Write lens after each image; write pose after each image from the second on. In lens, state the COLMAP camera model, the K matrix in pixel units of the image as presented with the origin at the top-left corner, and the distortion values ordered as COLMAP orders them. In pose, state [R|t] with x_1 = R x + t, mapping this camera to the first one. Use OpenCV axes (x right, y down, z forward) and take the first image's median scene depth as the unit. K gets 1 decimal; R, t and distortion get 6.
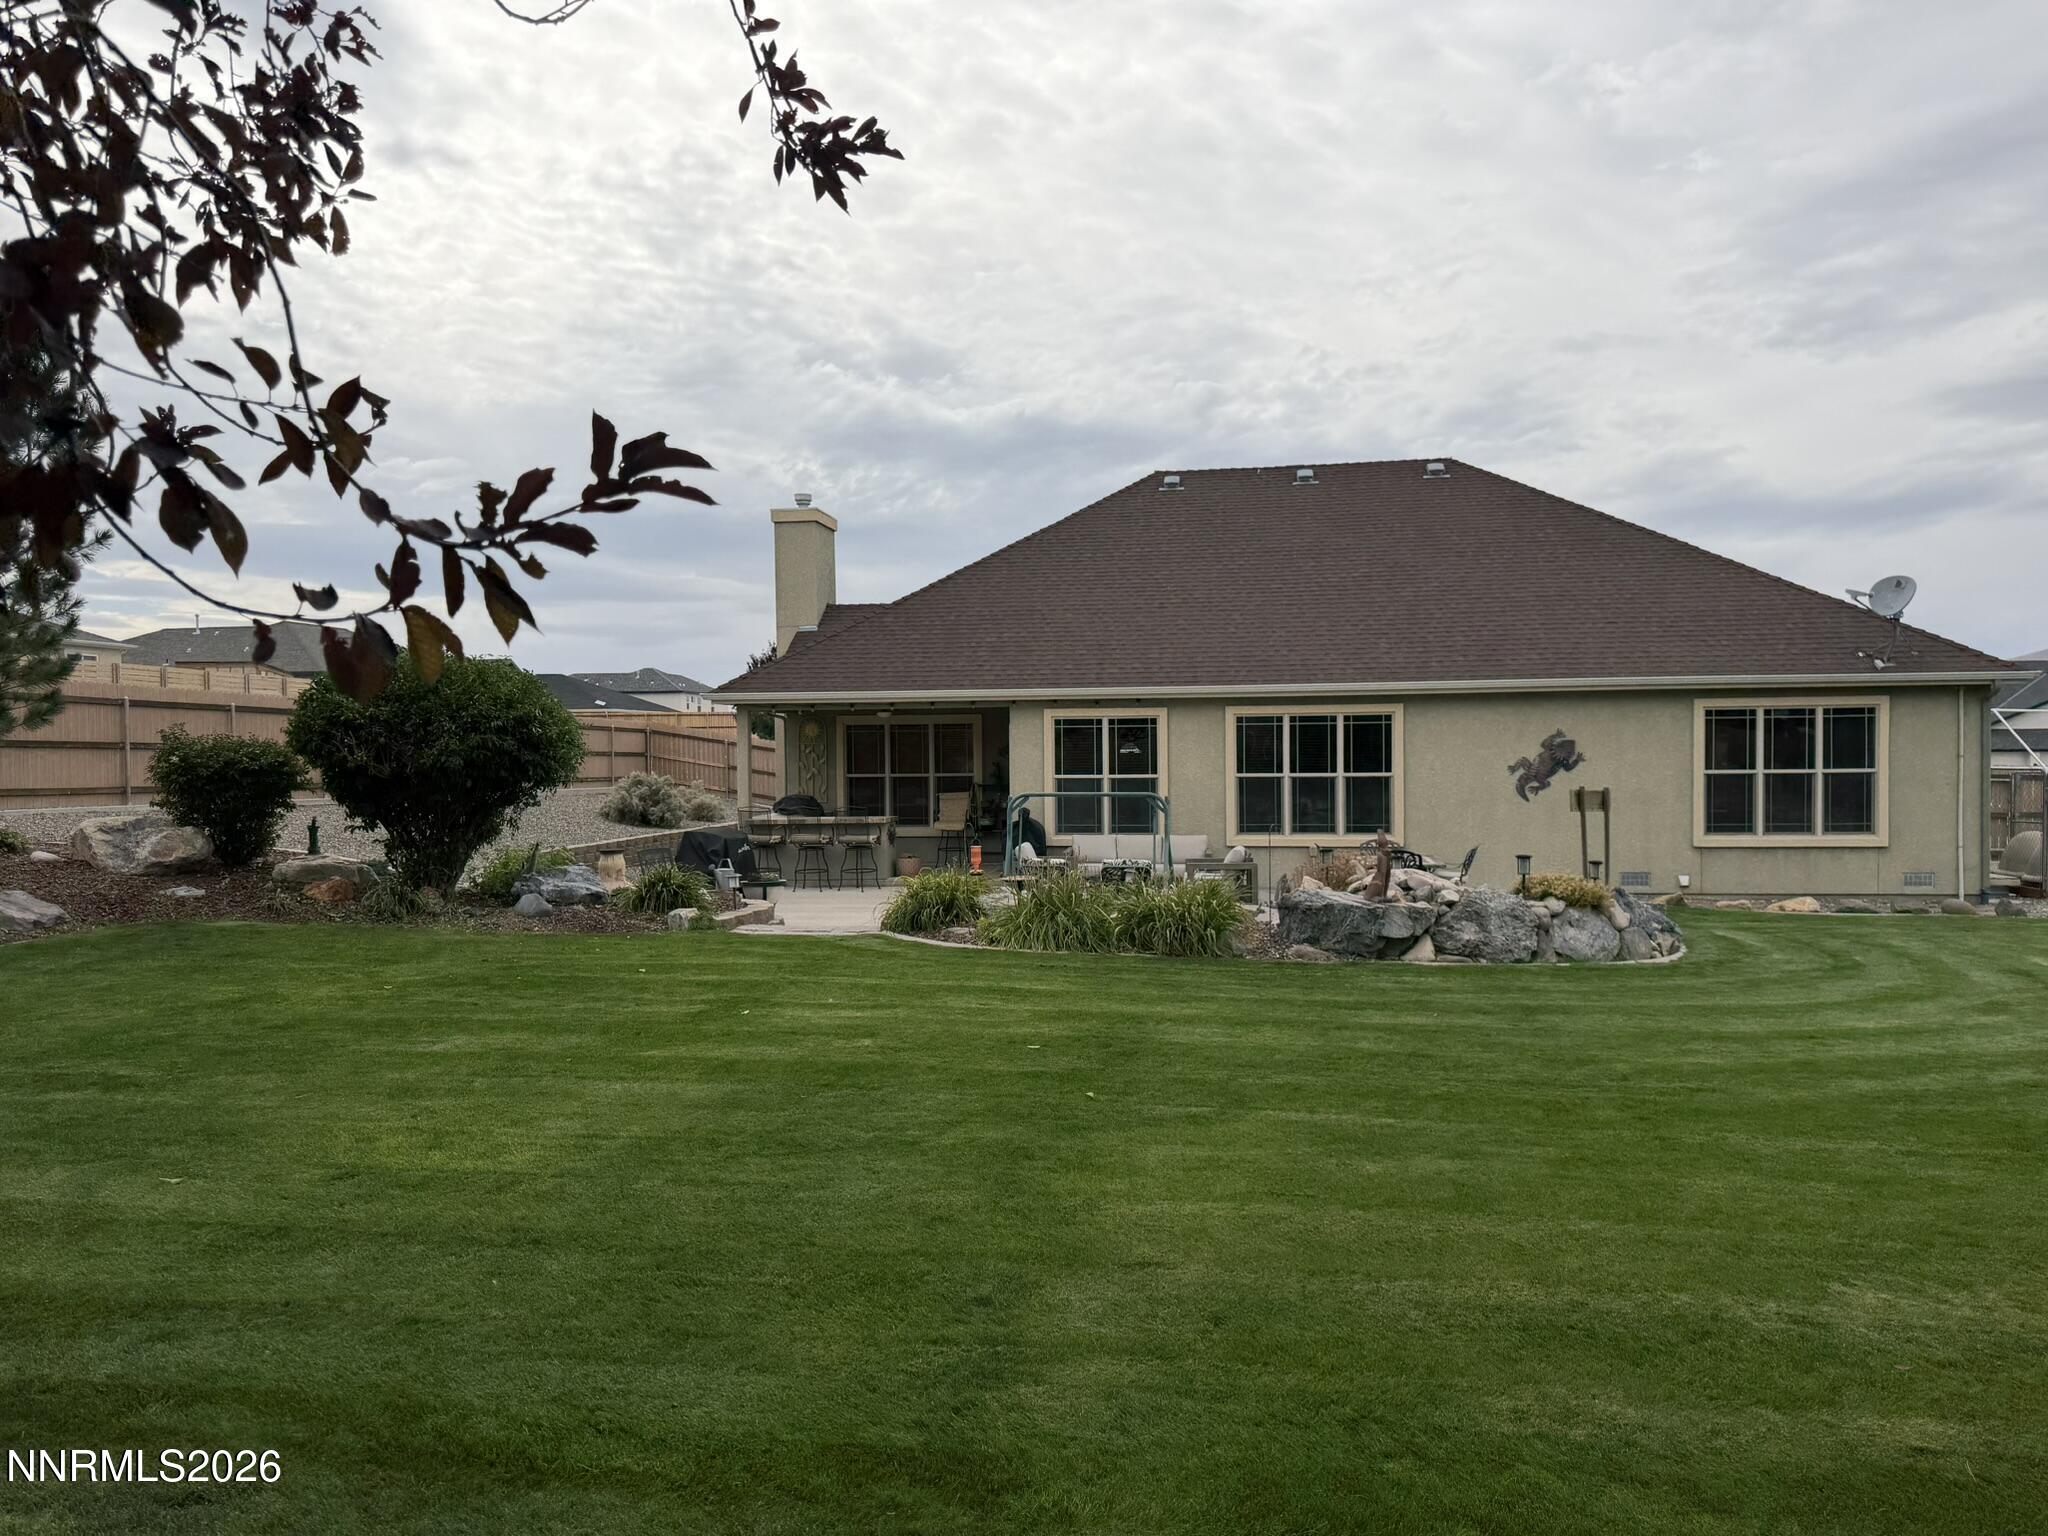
lens RADIAL K [[1531.1, 0, 1023.4], [0, 1531.1, 772.5], [0, 0, 1]] dist [0.015578, 0.007032]
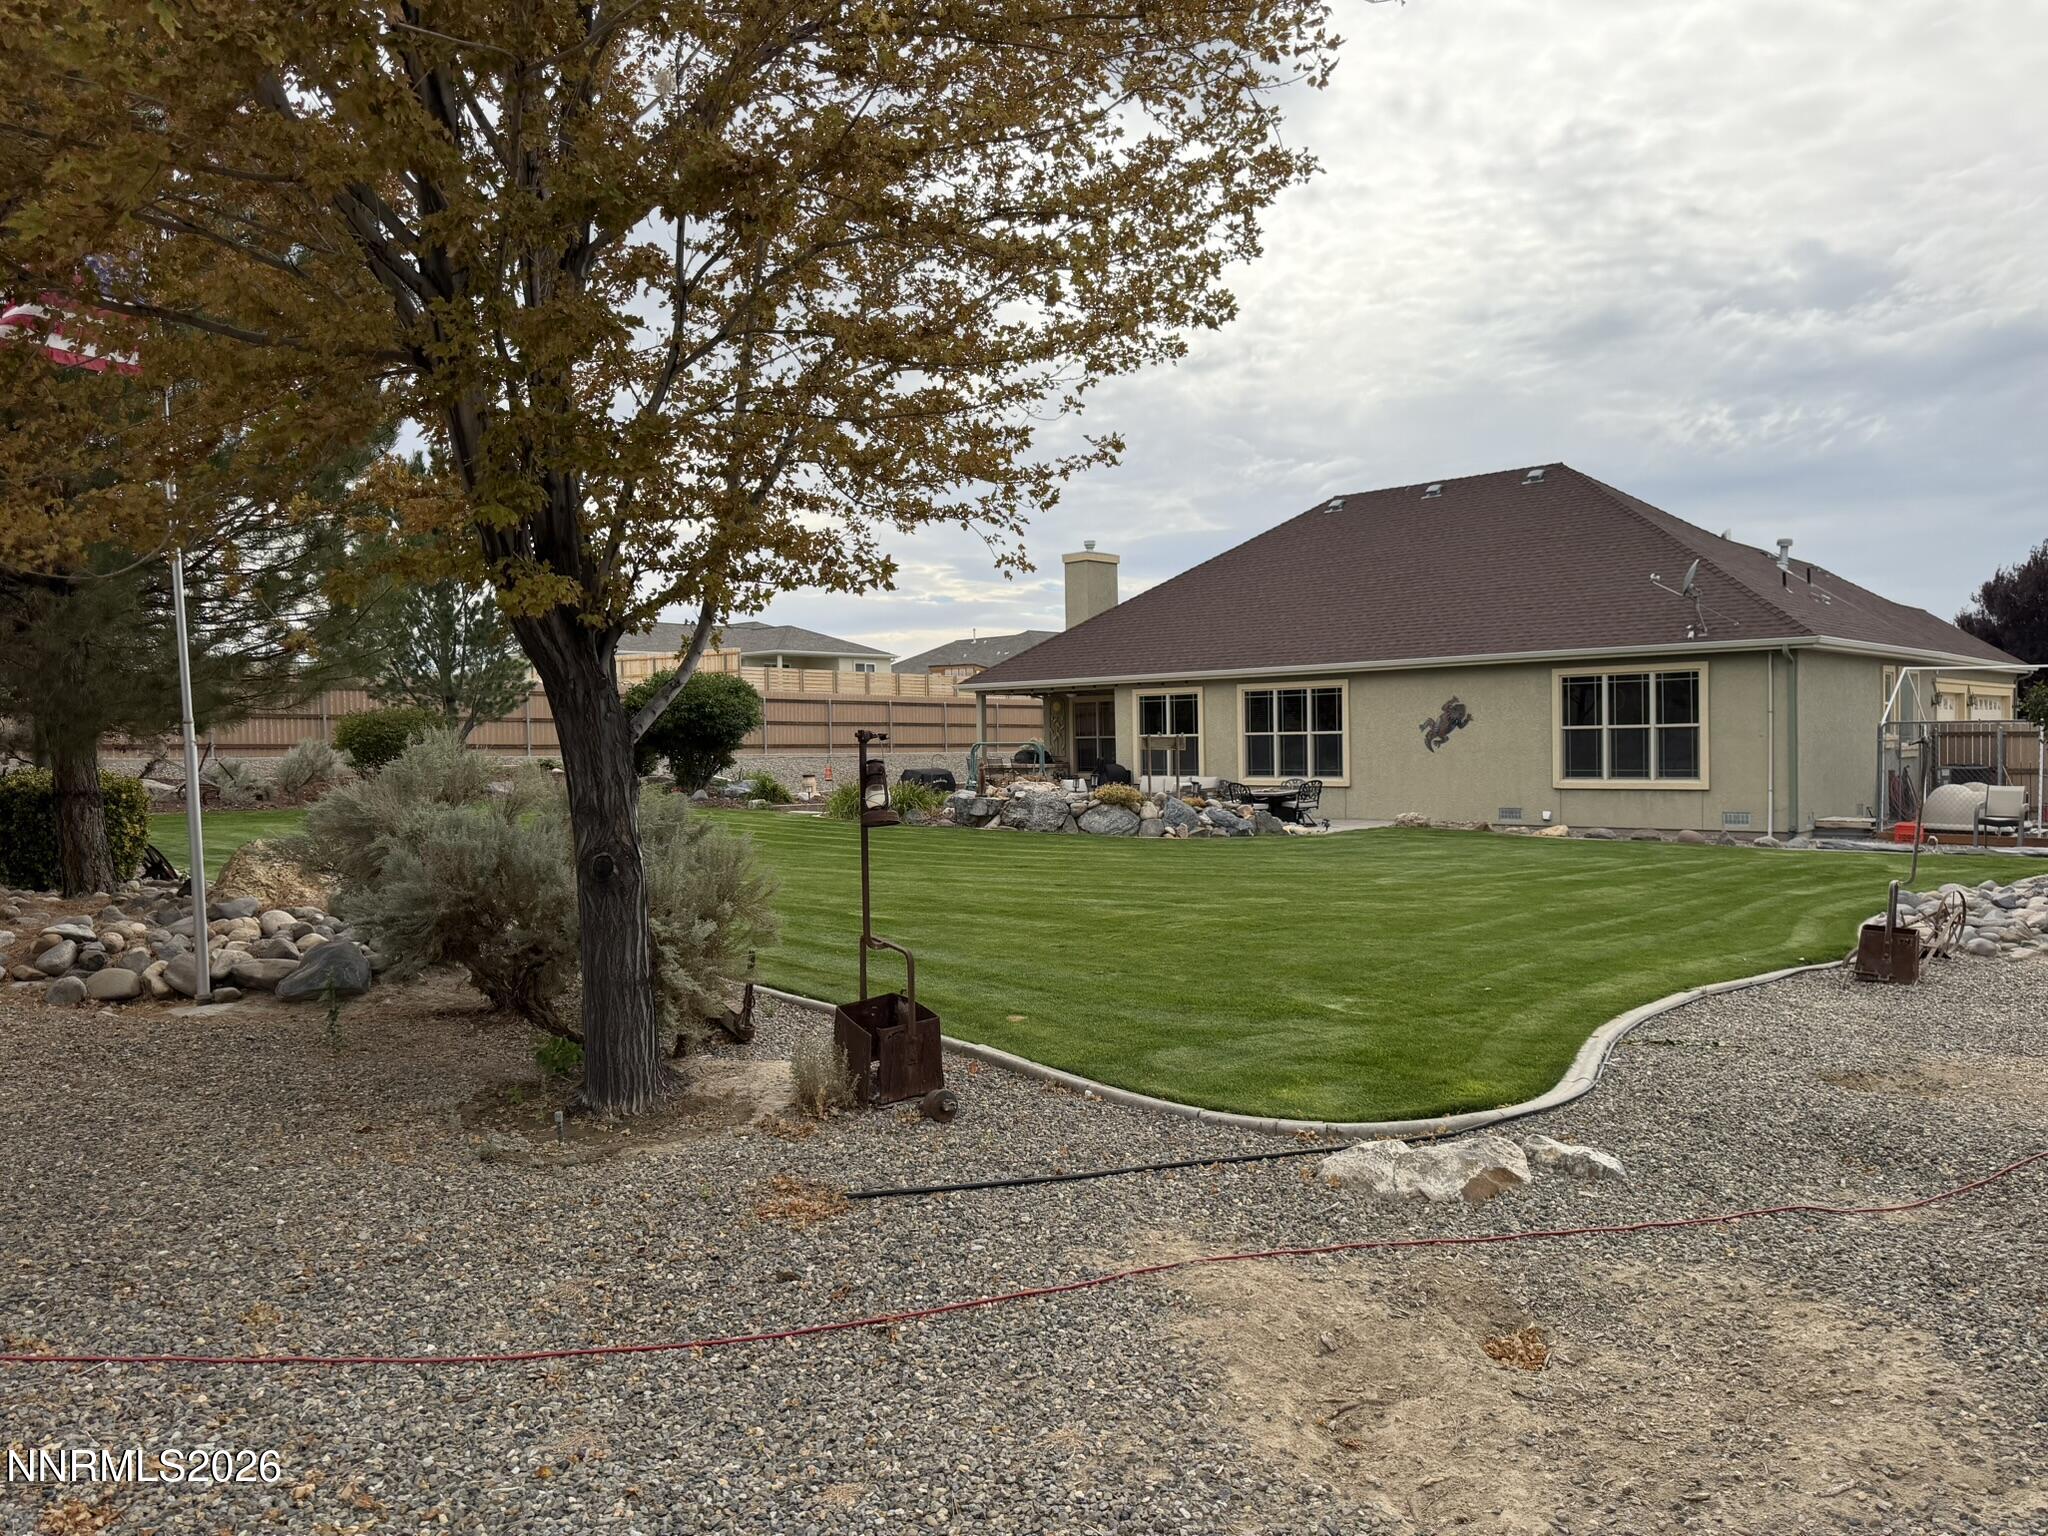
lens RADIAL K [[1444.1, 0, 1023.9], [0, 1444.1, 769.1], [0, 0, 1]] dist [-0.004682, 0.000406]
pose [[0.830055, 0.004711, -0.557661, 0.691234], [0.007498, 0.999780, 0.019606, 0.006464], [0.557631, -0.020455, 0.829837, -0.193473]]
